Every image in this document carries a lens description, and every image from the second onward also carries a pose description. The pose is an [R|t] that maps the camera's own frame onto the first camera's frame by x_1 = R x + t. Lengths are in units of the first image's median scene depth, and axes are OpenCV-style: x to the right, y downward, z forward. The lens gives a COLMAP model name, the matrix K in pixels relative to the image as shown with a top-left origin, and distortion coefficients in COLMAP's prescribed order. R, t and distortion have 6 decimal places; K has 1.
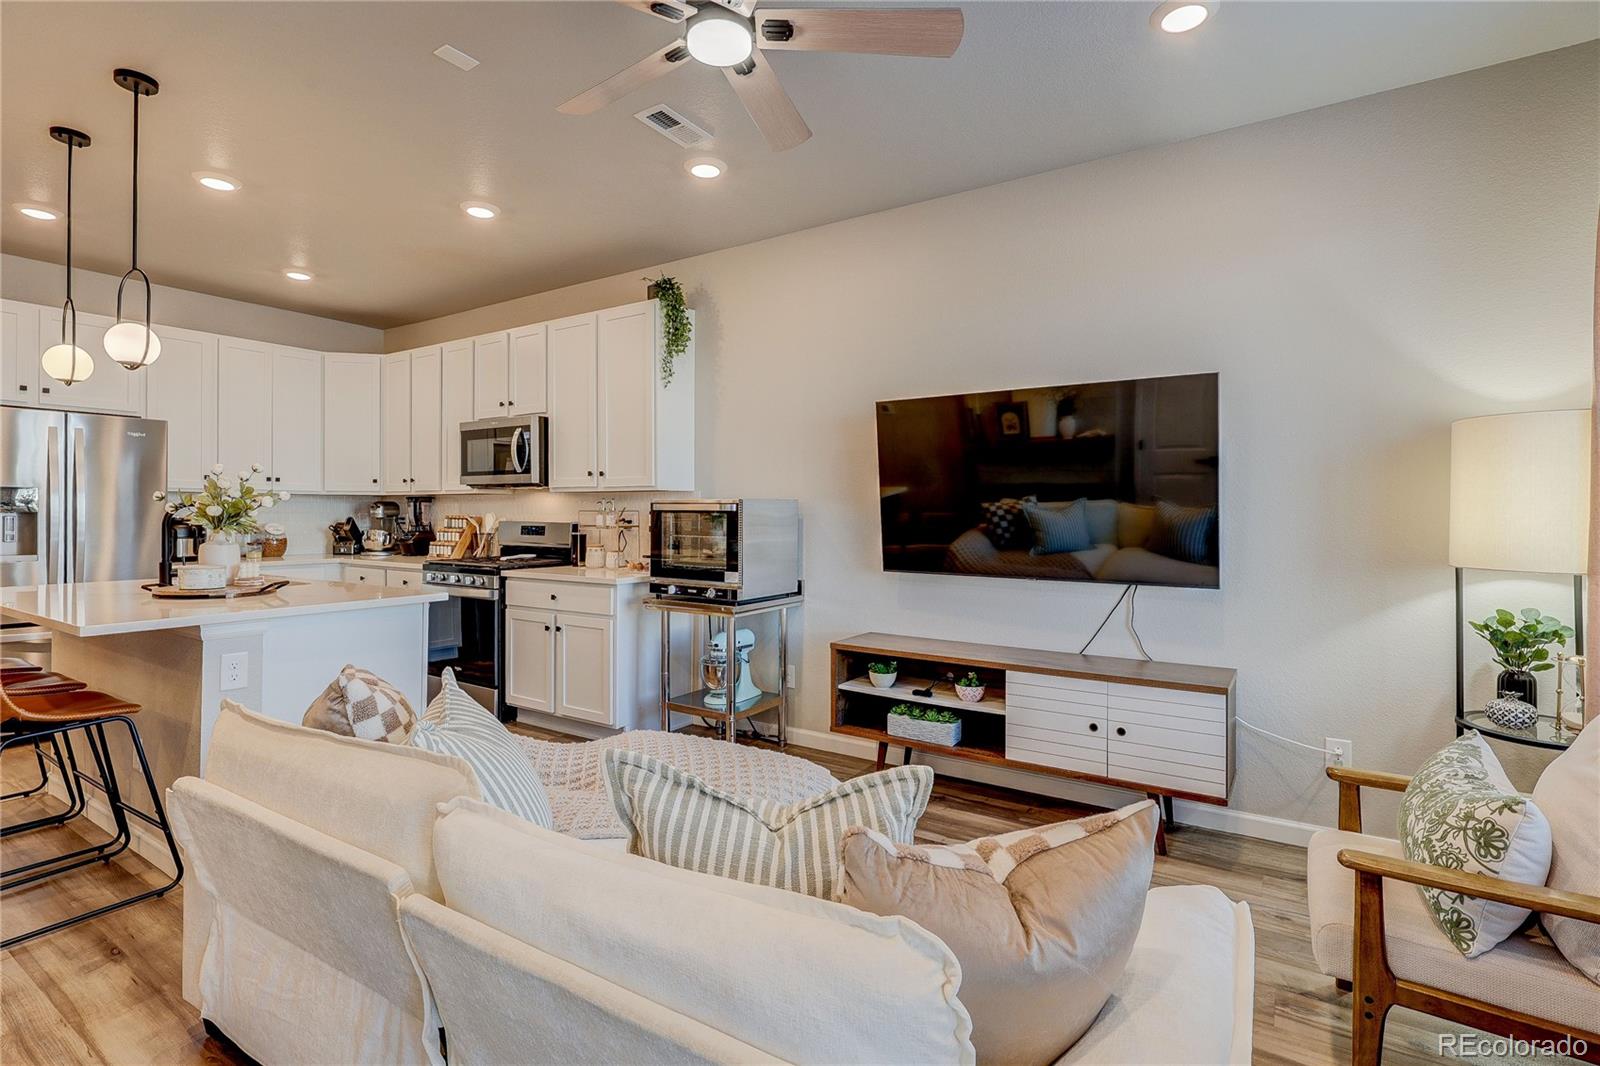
lens RADIAL K [[758.6, 0, 799.2], [0, 758.6, 514.2], [0, 0, 1]] dist [-0.003970, -0.000534]
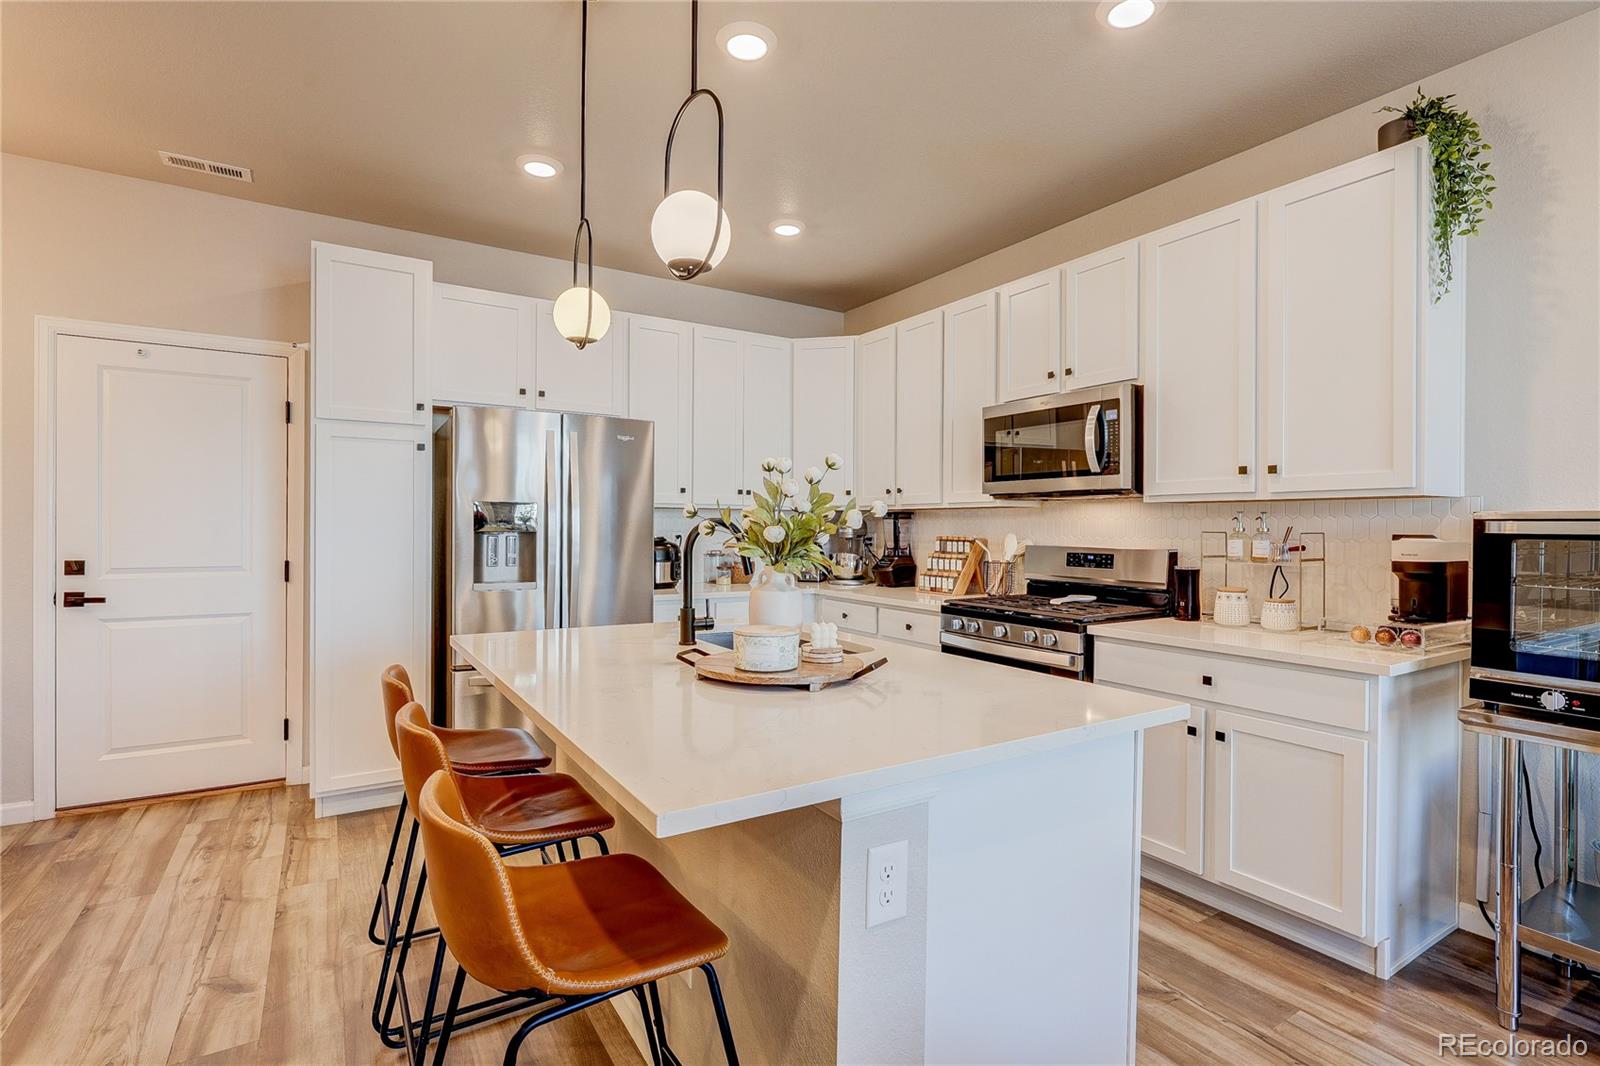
lens RADIAL K [[757.1, 0, 800.0], [0, 757.1, 533.0], [0, 0, 1]] dist [-0.003387, -0.000485]
pose [[0.906890, 0.005345, -0.421333, -0.325738], [-0.003815, 0.999983, 0.004475, -0.005289], [0.421350, -0.002450, 0.906895, 0.301665]]
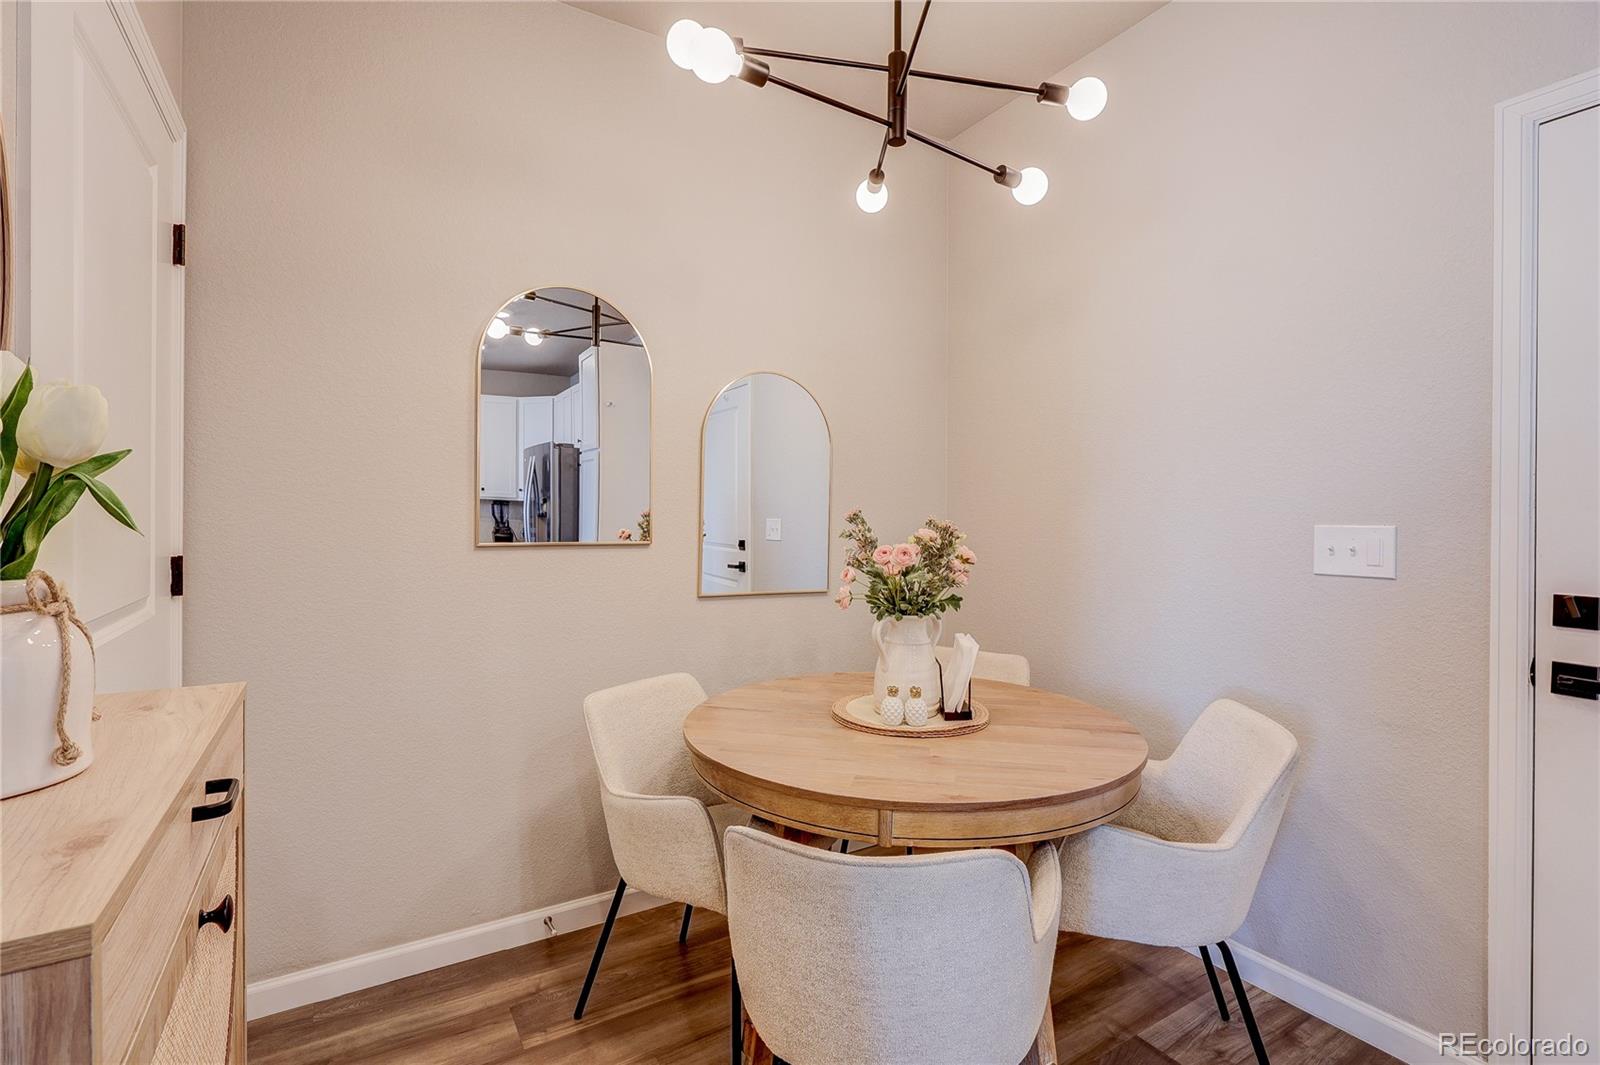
lens RADIAL K [[739.8, 0, 798.8], [0, 739.8, 525.2], [0, 0, 1]] dist [-0.003061, -0.000707]
pose [[-0.428665, 0.001027, -0.903463, -0.791630], [-0.005934, 0.999975, 0.003952, -0.003868], [0.903444, 0.007055, -0.428648, 0.482528]]
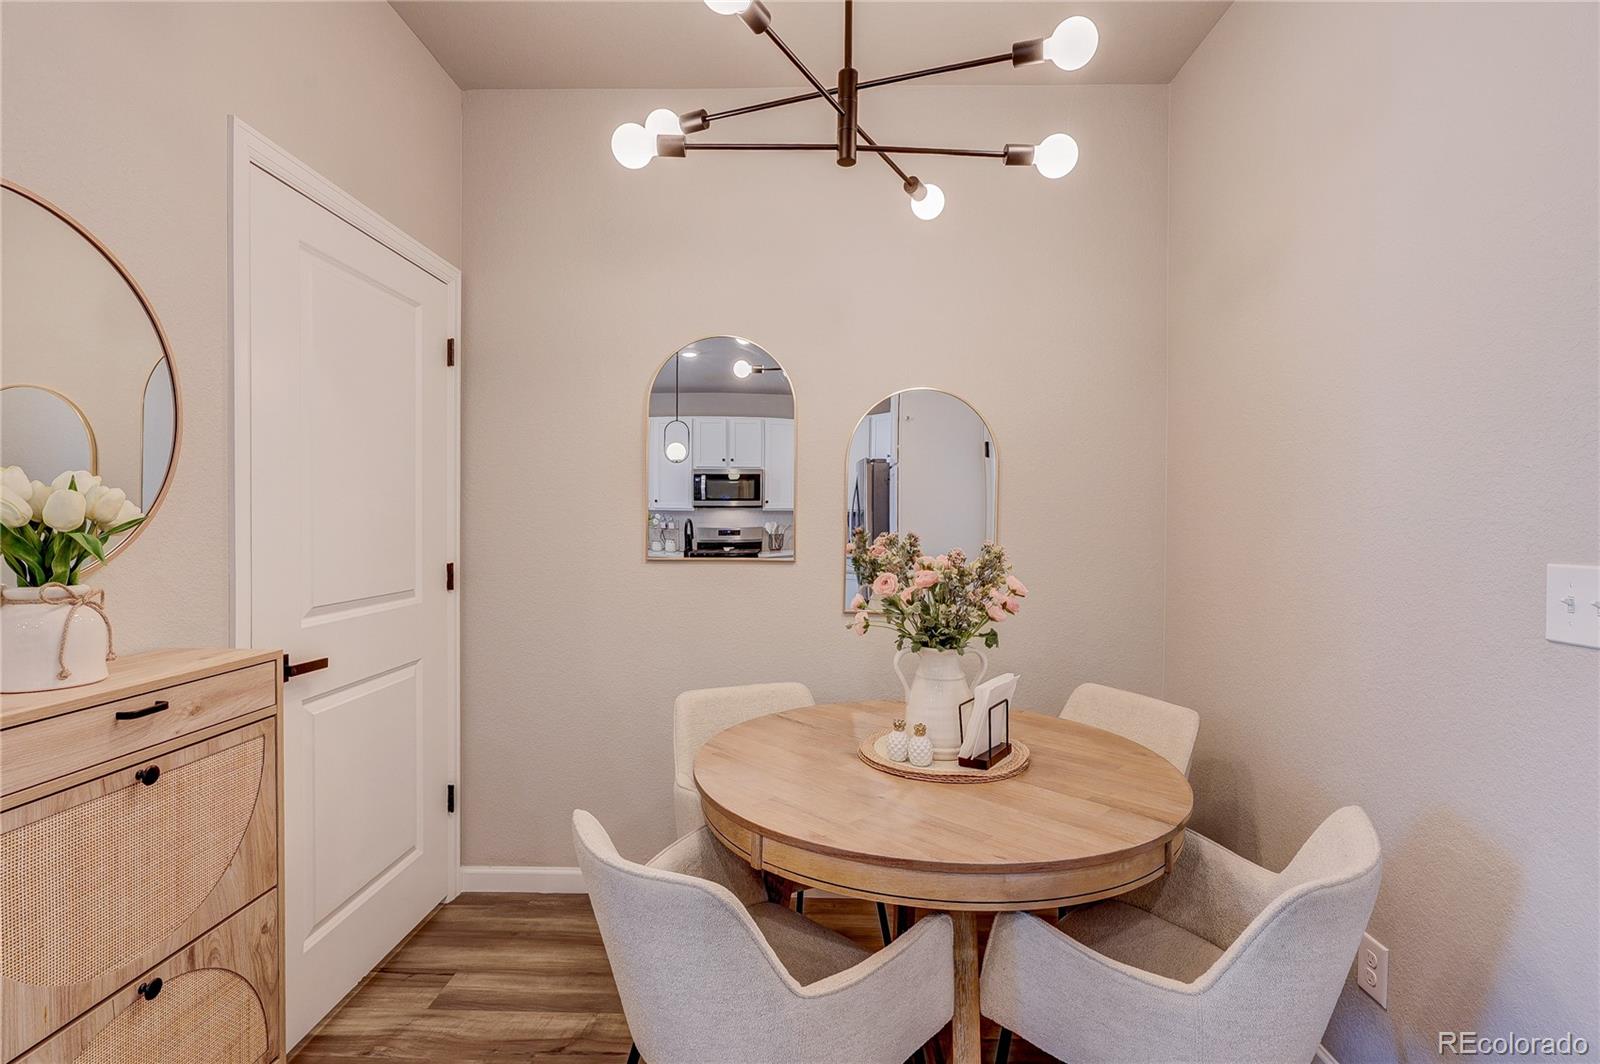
lens RADIAL K [[749.8, 0, 808.4], [0, 749.8, 534.1], [0, 0, 1]] dist [-0.004901, -0.000498]
pose [[-0.849752, 0.000973, -0.527182, -0.918519], [-0.007418, 0.999877, 0.013802, -0.015755], [0.527131, 0.015638, -0.849640, 0.646181]]
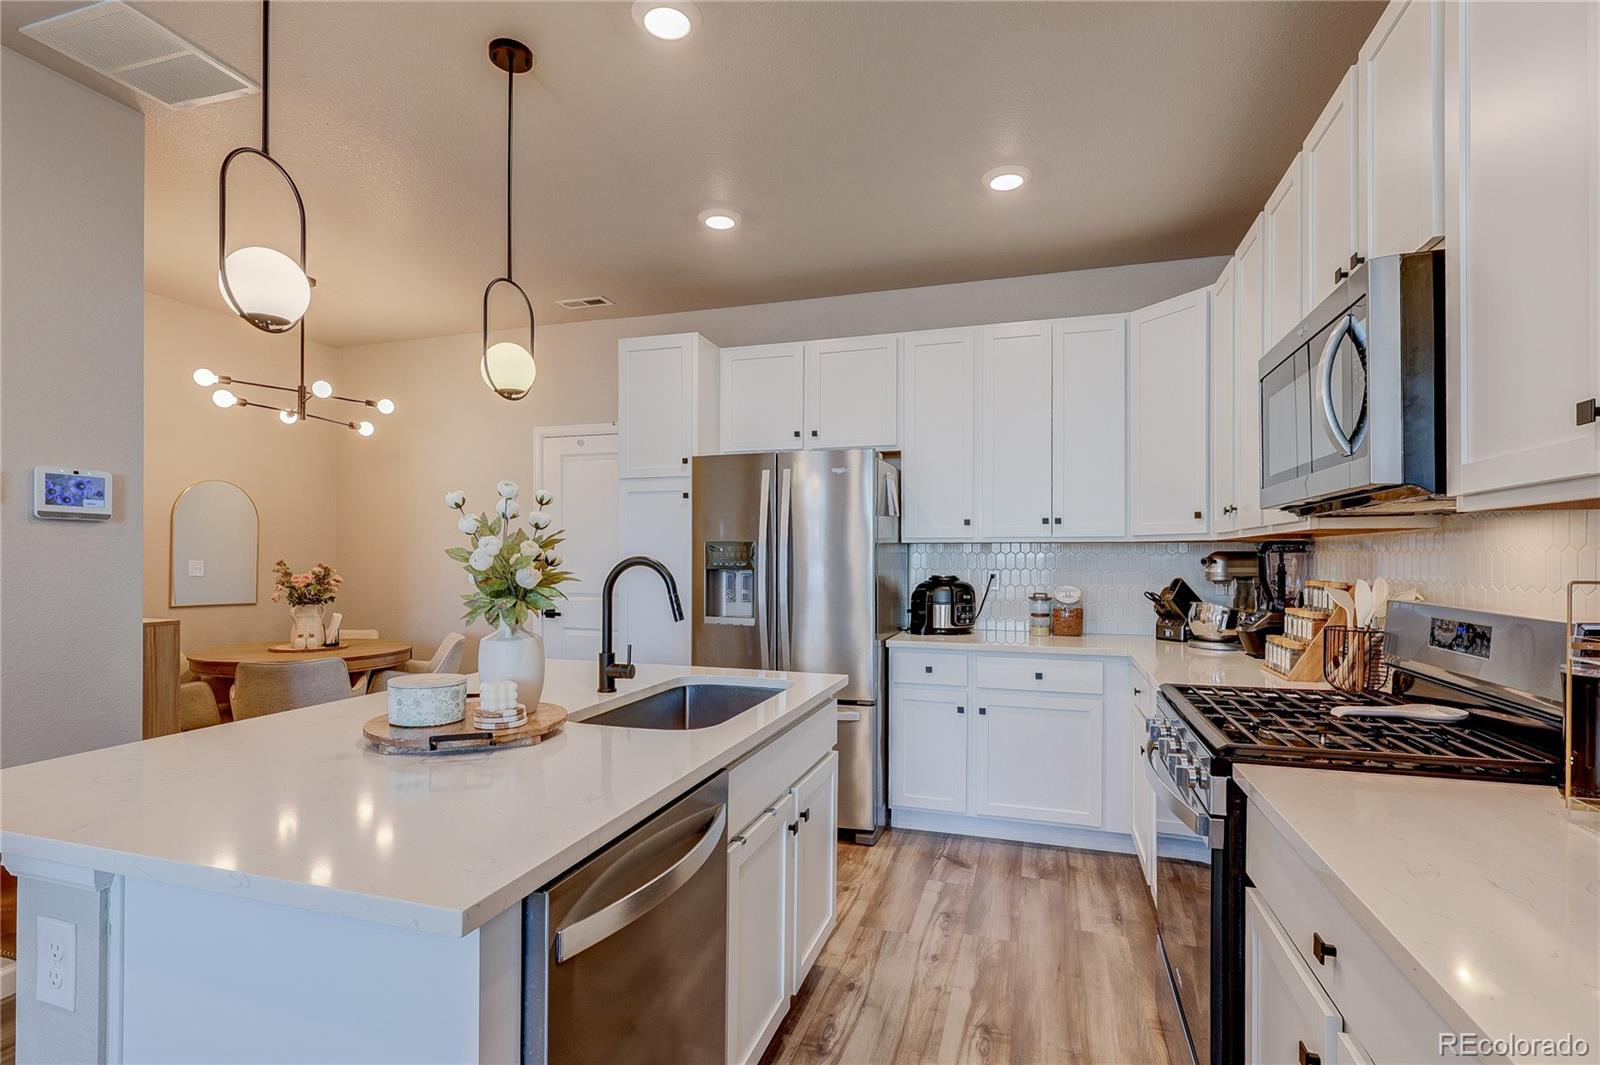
lens RADIAL K [[759.9, 0, 800.1], [0, 759.9, 561.1], [0, 0, 1]] dist [-0.001656, -0.000175]
pose [[0.267120, -0.000182, -0.963663, -0.123123], [-0.004072, 0.999991, -0.001317, -0.010018], [0.963655, 0.004276, 0.267116, 0.695922]]
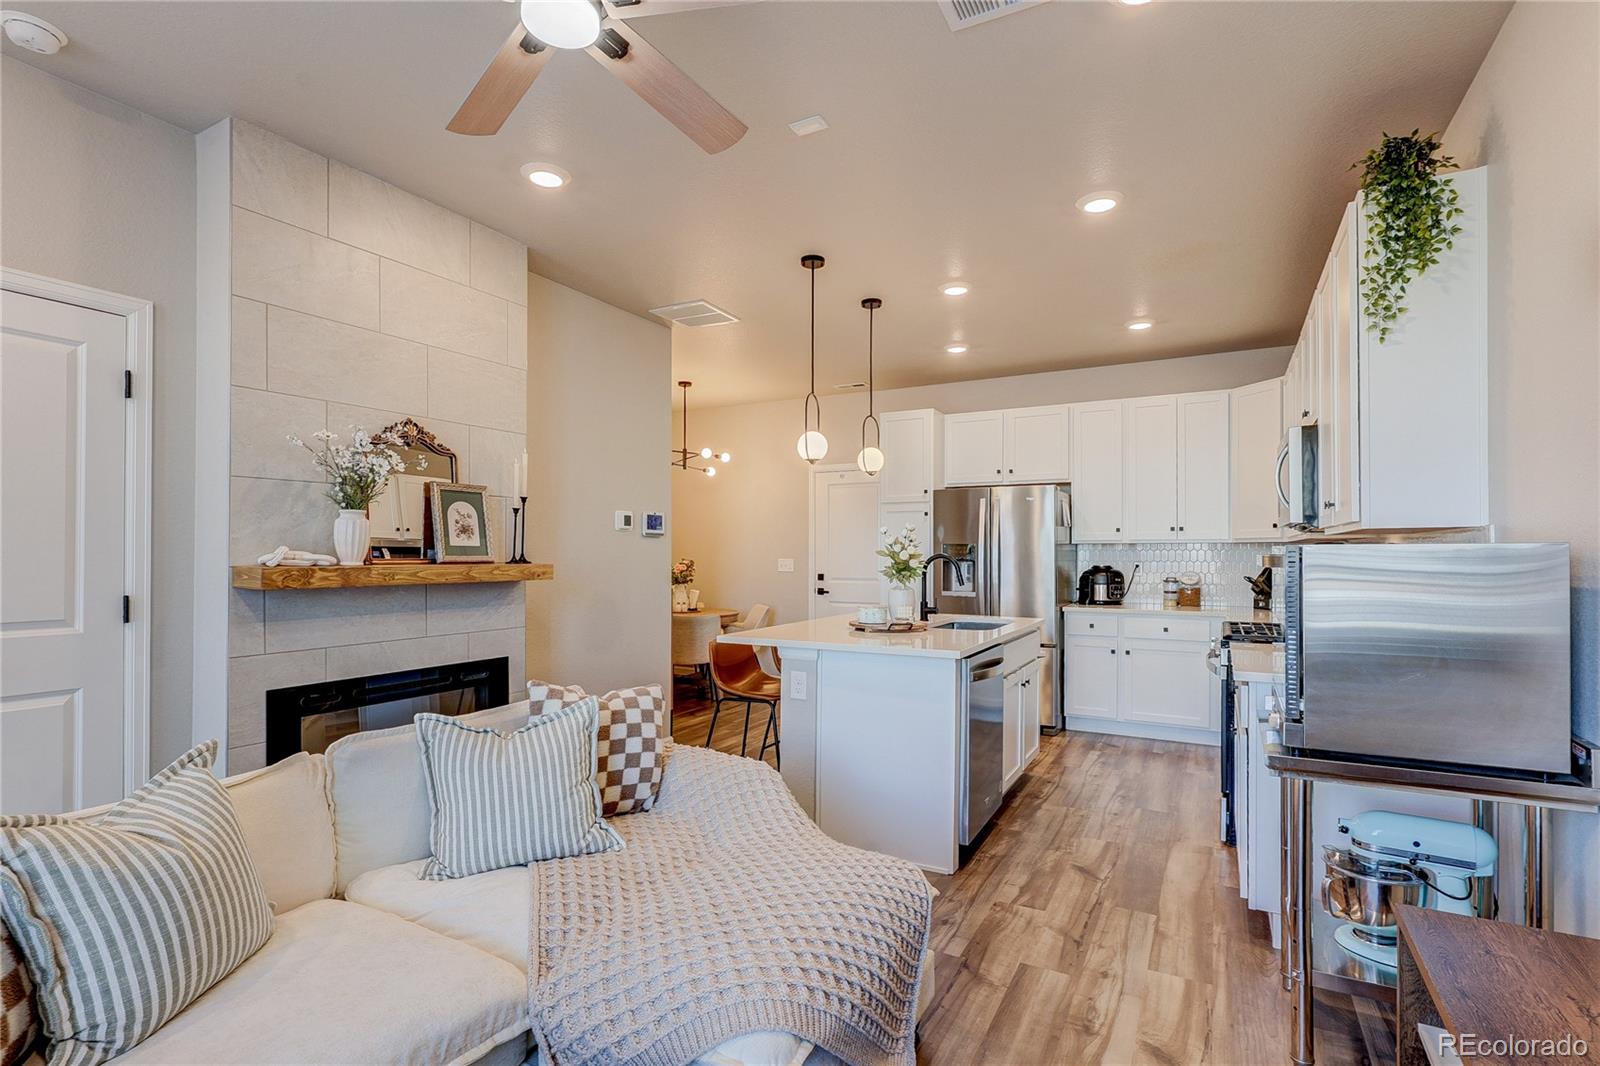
lens RADIAL K [[761.4, 0, 804.2], [0, 761.4, 553.5], [0, 0, 1]] dist [-0.003640, 0.000086]
pose [[0.079561, -0.003970, -0.996822, 0.310137], [-0.002991, 0.999987, -0.004221, -0.008905], [0.996825, 0.003317, 0.079548, 0.489995]]
